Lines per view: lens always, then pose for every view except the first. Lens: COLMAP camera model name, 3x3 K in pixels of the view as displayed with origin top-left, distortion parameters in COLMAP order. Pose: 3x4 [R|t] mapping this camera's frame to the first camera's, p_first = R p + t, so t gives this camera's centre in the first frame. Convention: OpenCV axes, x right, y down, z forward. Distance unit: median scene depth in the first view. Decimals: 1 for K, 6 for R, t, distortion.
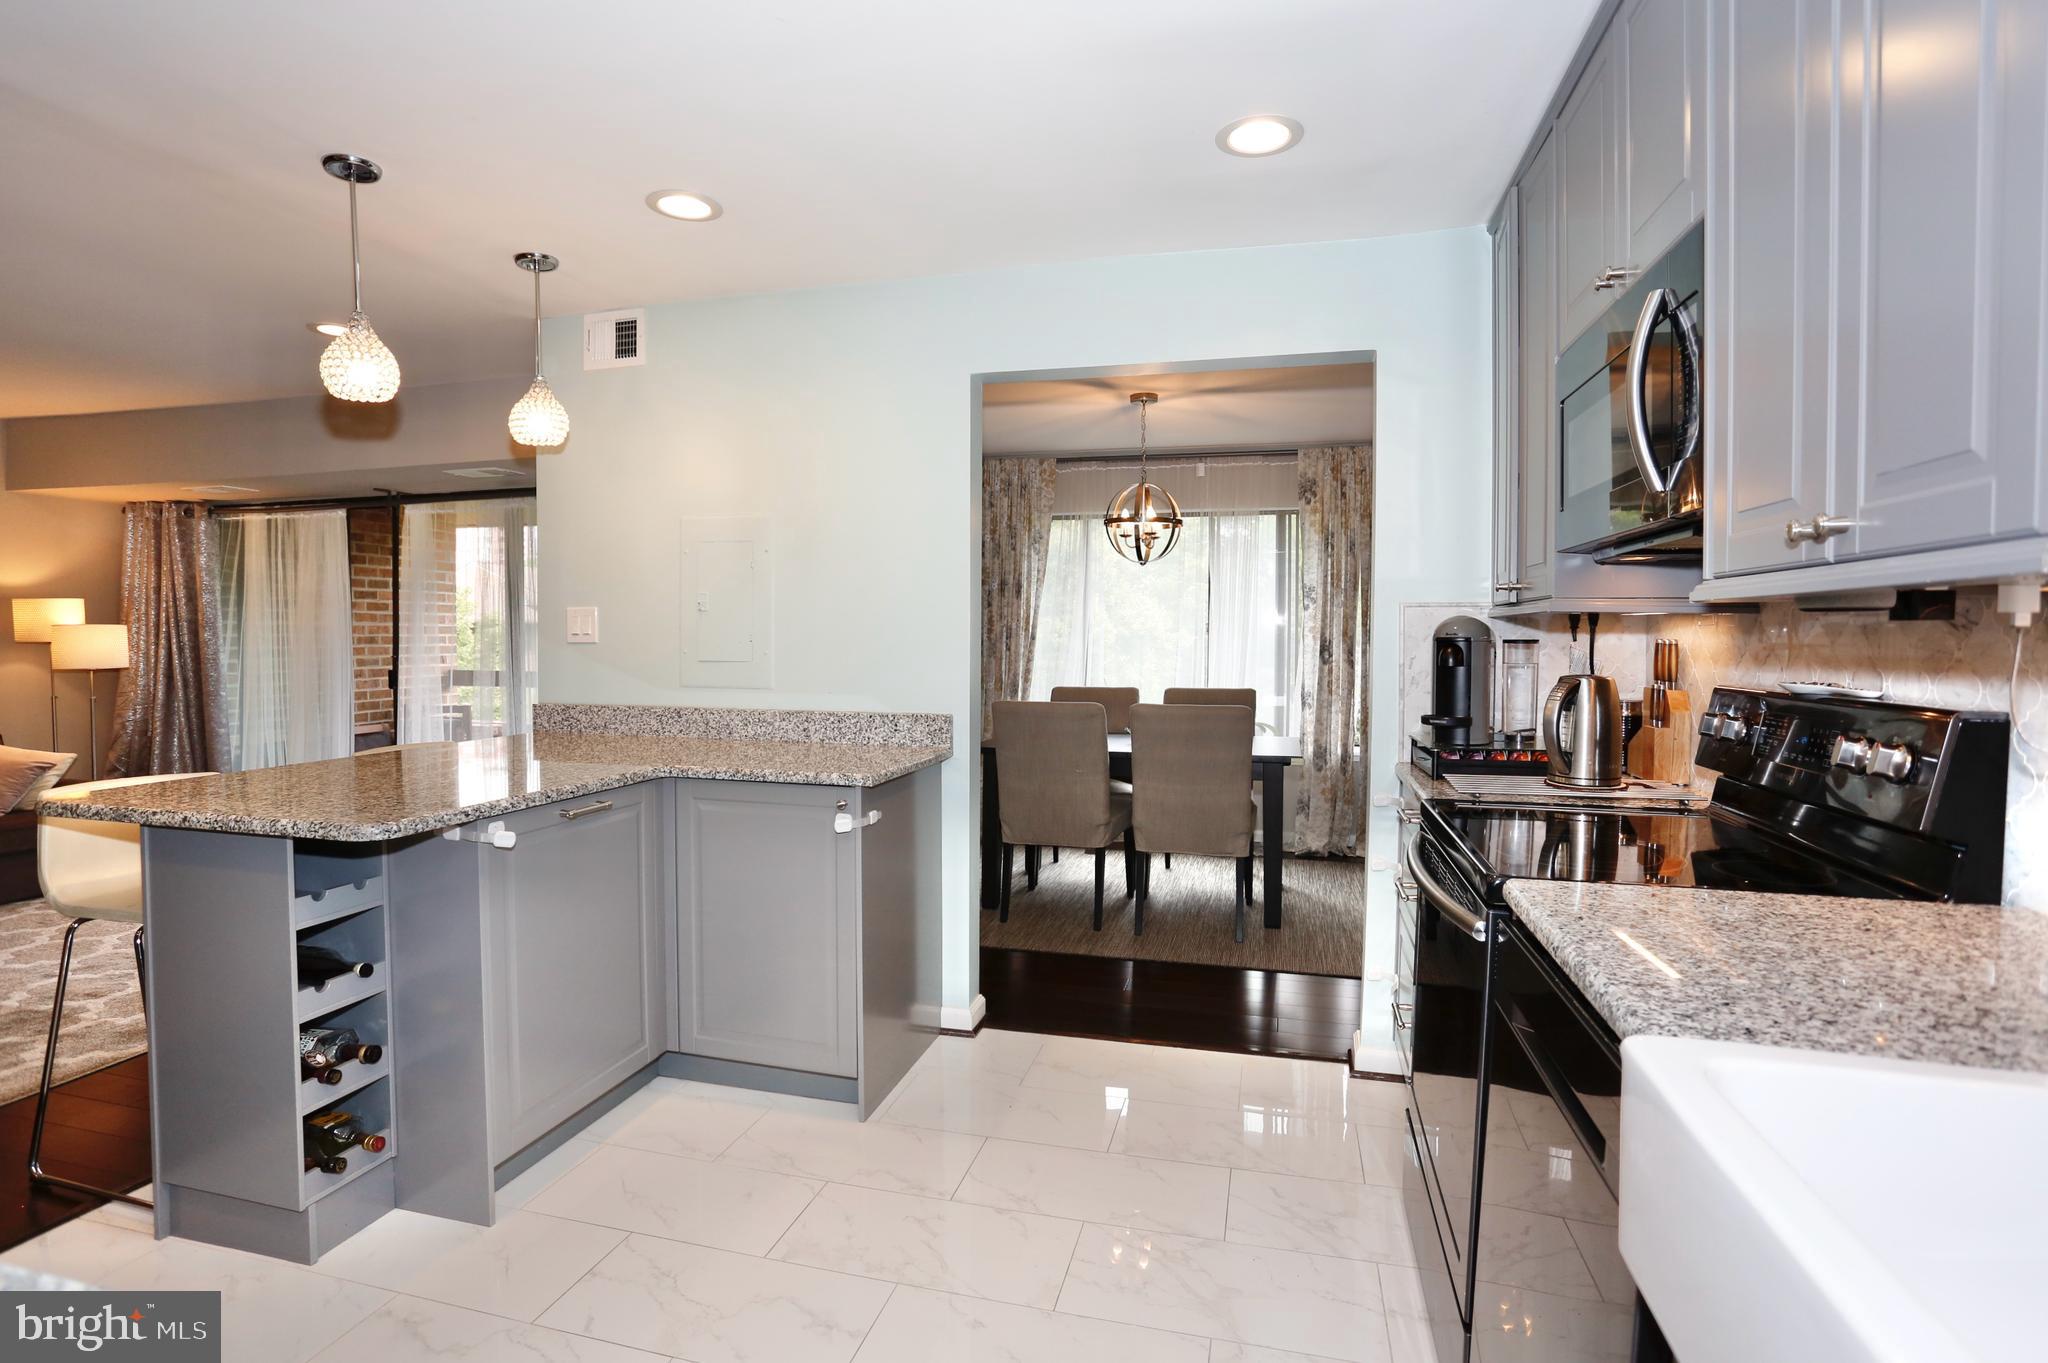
lens RADIAL K [[988.9, 0, 1018.1], [0, 988.9, 665.0], [0, 0, 1]] dist [-0.001288, -0.000114]
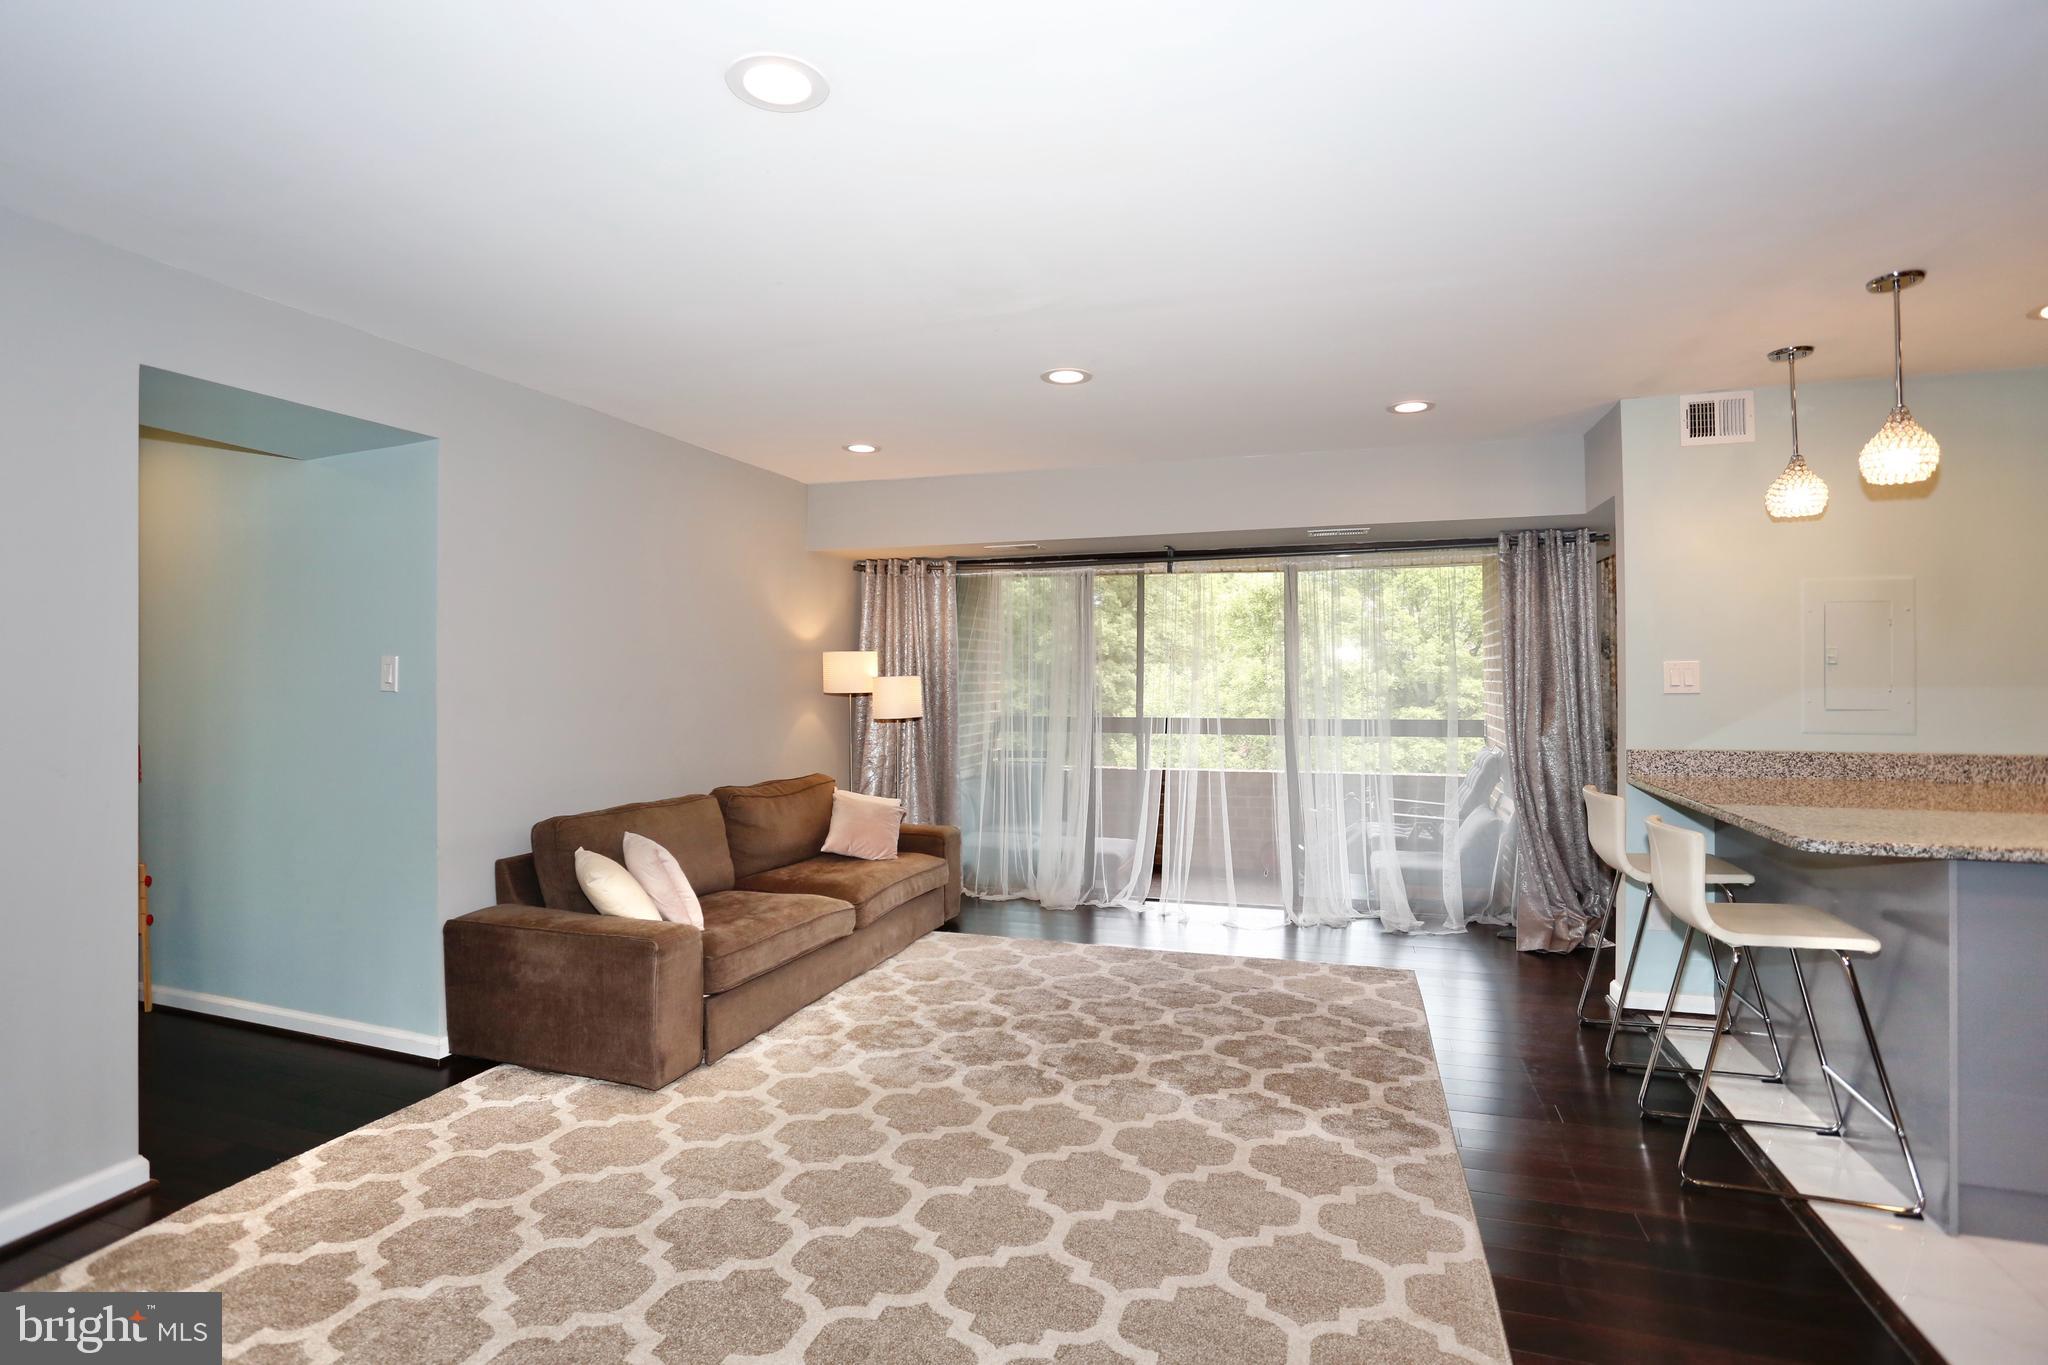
lens RADIAL K [[1044.9, 0, 1024.0], [0, 1044.9, 682.5], [0, 0, 1]] dist [-0.086429, 0.062908]
pose [[0.998968, -0.005314, -0.045103, -1.159539], [0.004169, 0.999668, -0.025444, -0.008806], [0.045223, 0.025229, 0.998658, -0.155278]]
